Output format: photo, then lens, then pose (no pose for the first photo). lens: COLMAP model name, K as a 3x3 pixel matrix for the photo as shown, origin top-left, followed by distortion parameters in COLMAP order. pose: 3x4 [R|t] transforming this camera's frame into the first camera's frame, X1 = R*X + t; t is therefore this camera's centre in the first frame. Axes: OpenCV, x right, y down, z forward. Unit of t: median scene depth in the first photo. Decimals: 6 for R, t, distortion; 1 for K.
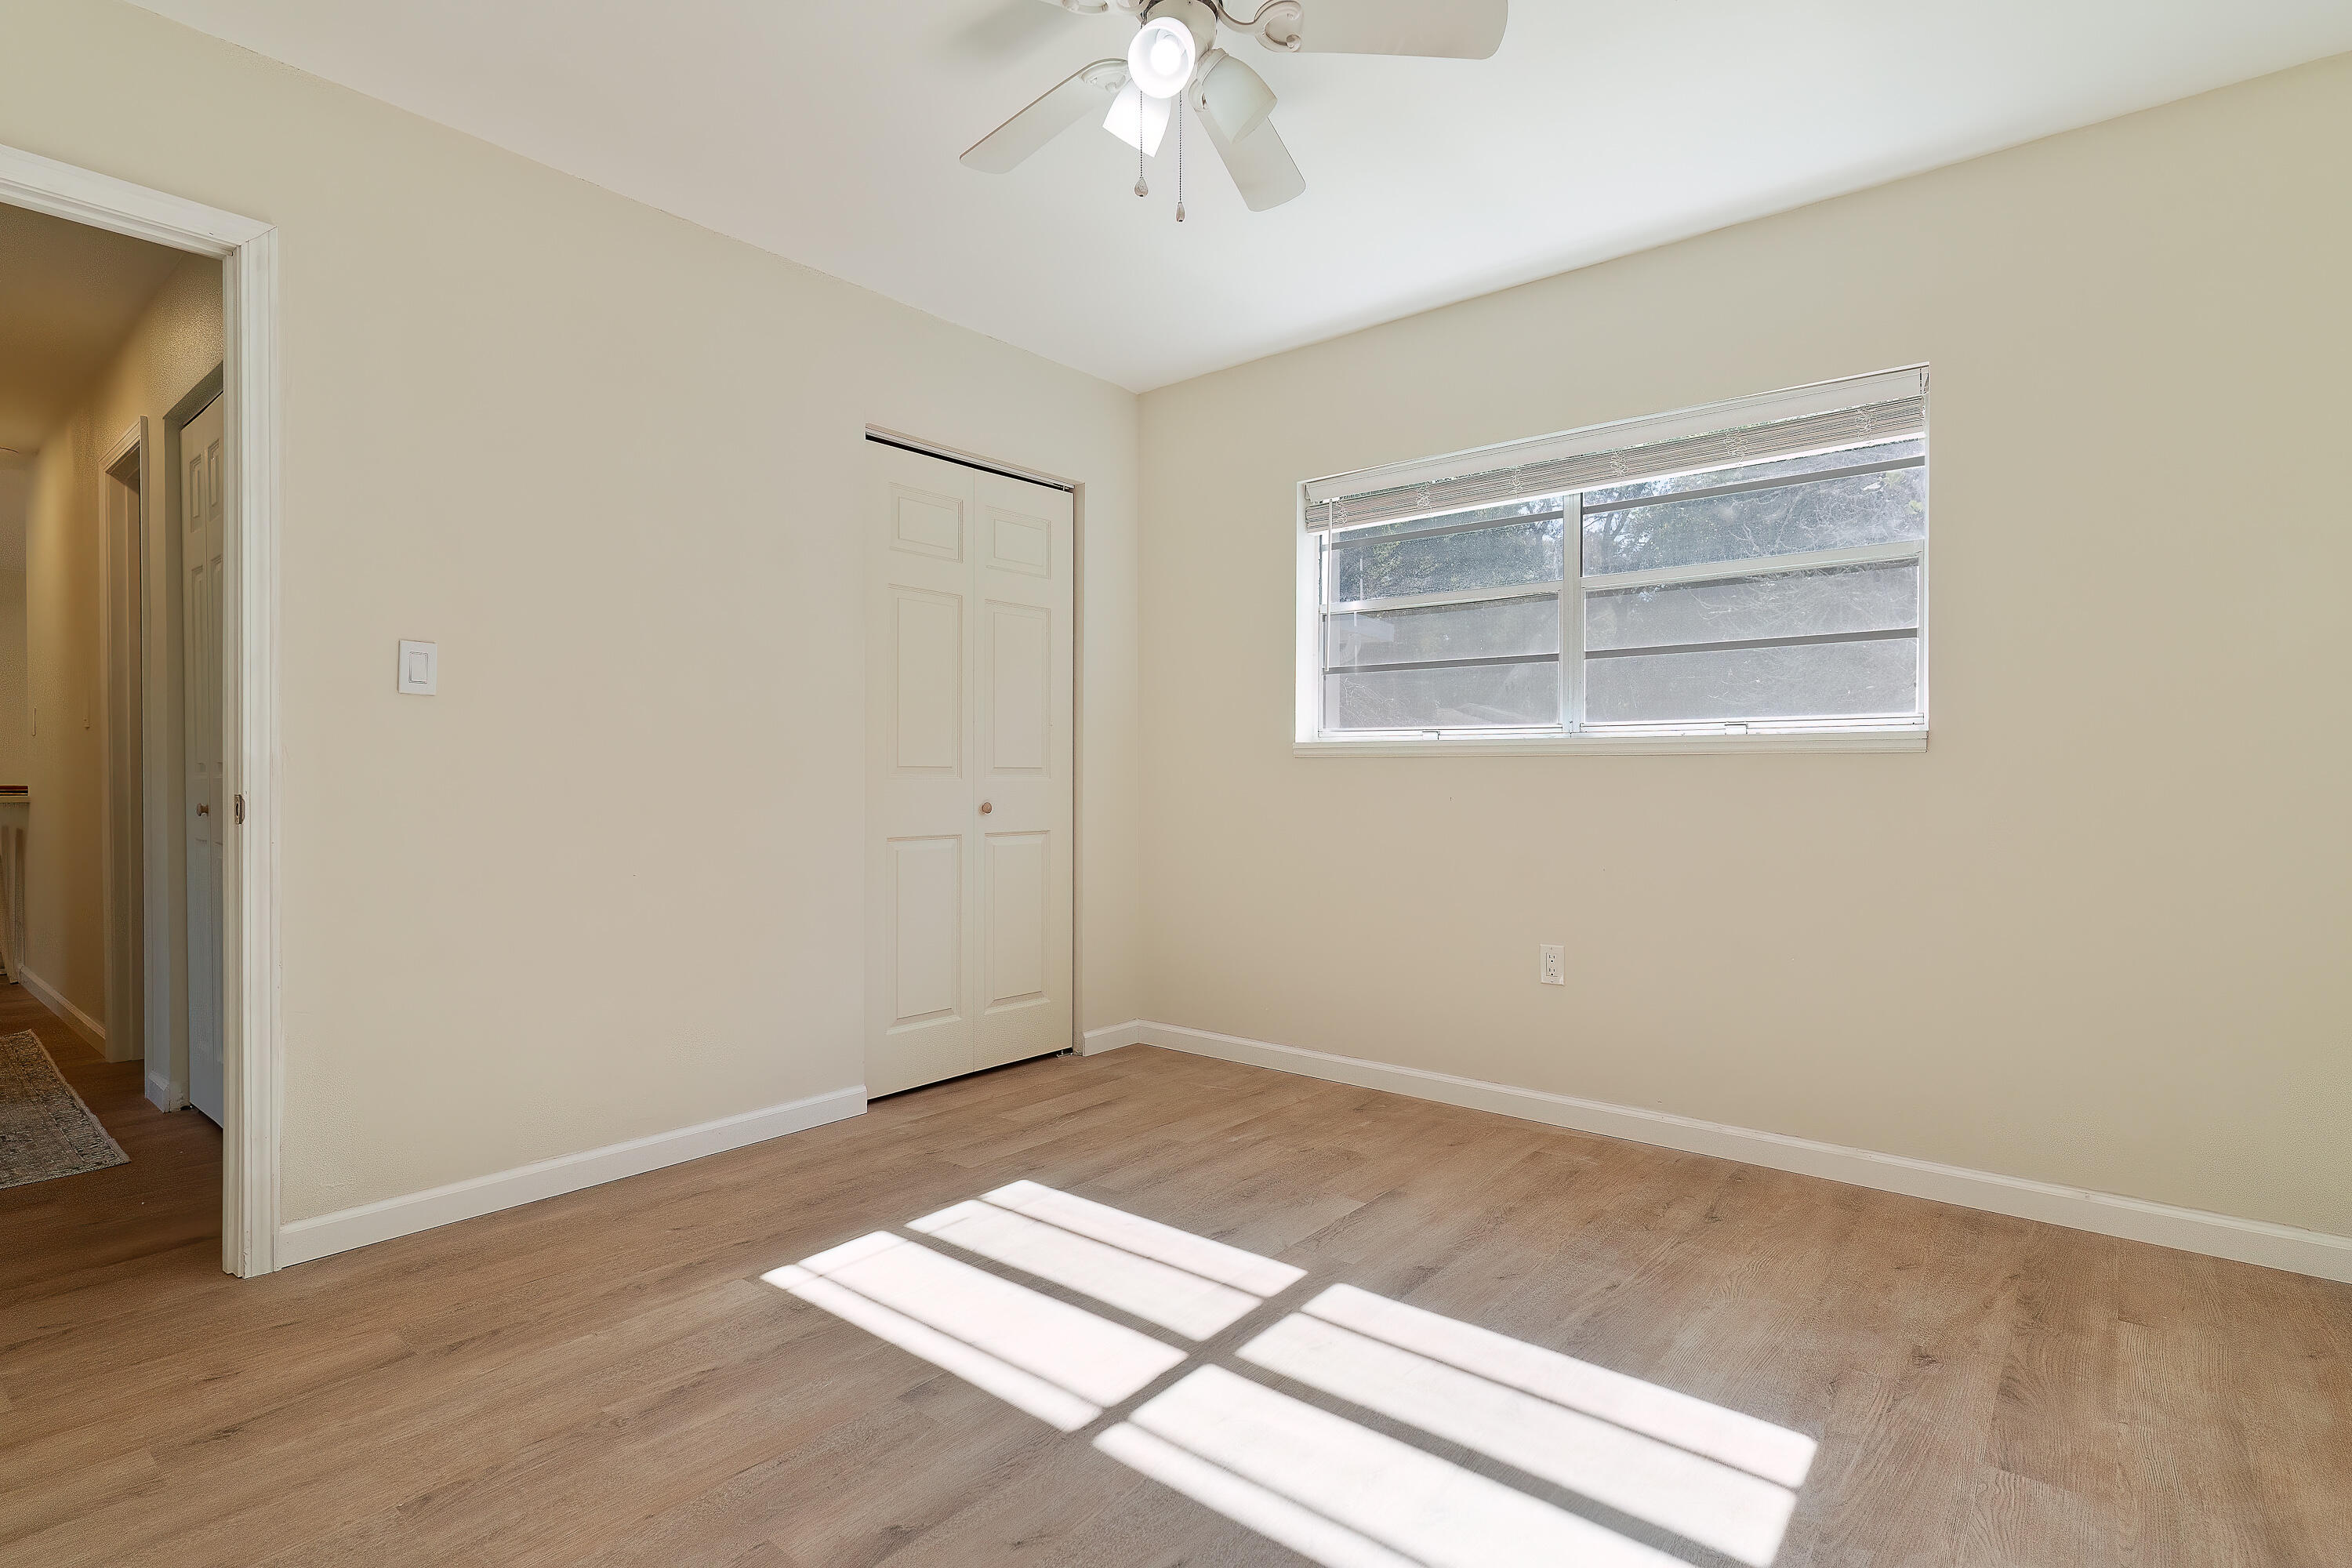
lens RADIAL K [[1131.4, 0, 1180.8], [0, 1131.4, 785.5], [0, 0, 1]] dist [-0.001981, -0.000036]
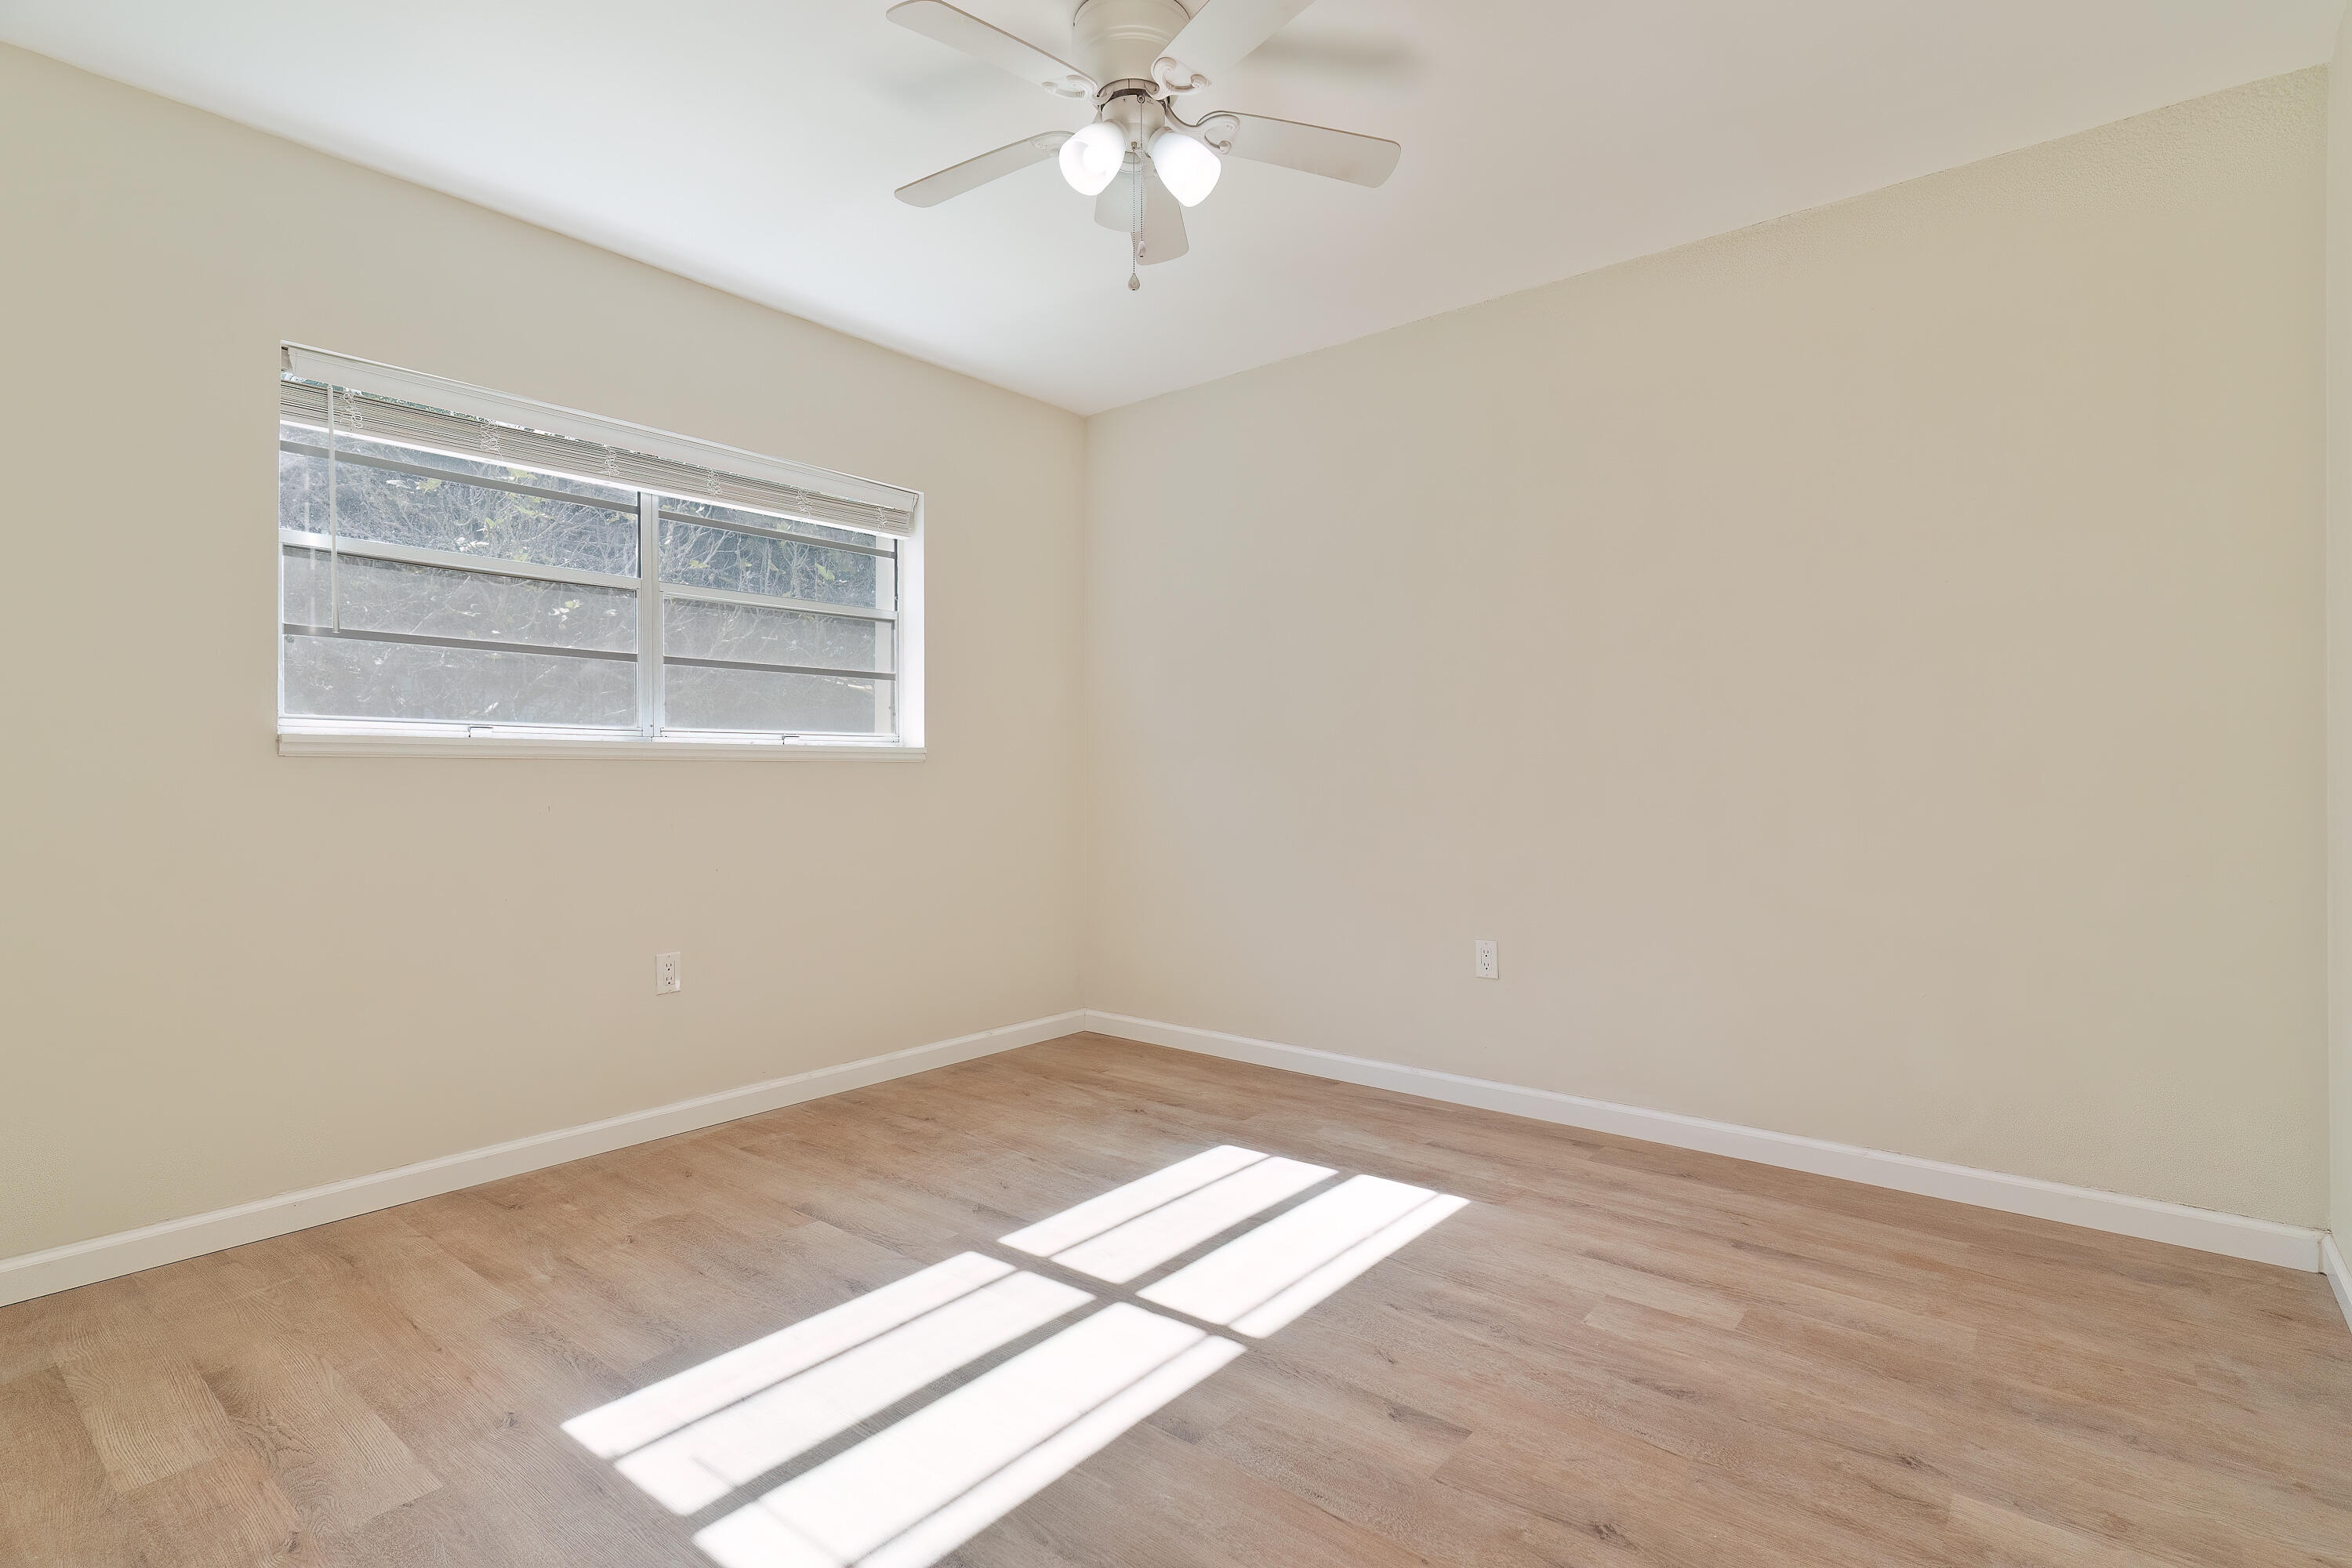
lens RADIAL K [[1153.6, 0, 1168.1], [0, 1153.6, 790.4], [0, 0, 1]] dist [-0.001168, 0.001046]
pose [[0.000838, -0.015643, 0.999877, -0.812073], [0.011085, 0.999816, 0.015633, -0.013632], [-0.999938, 0.011071, 0.001012, 0.683279]]
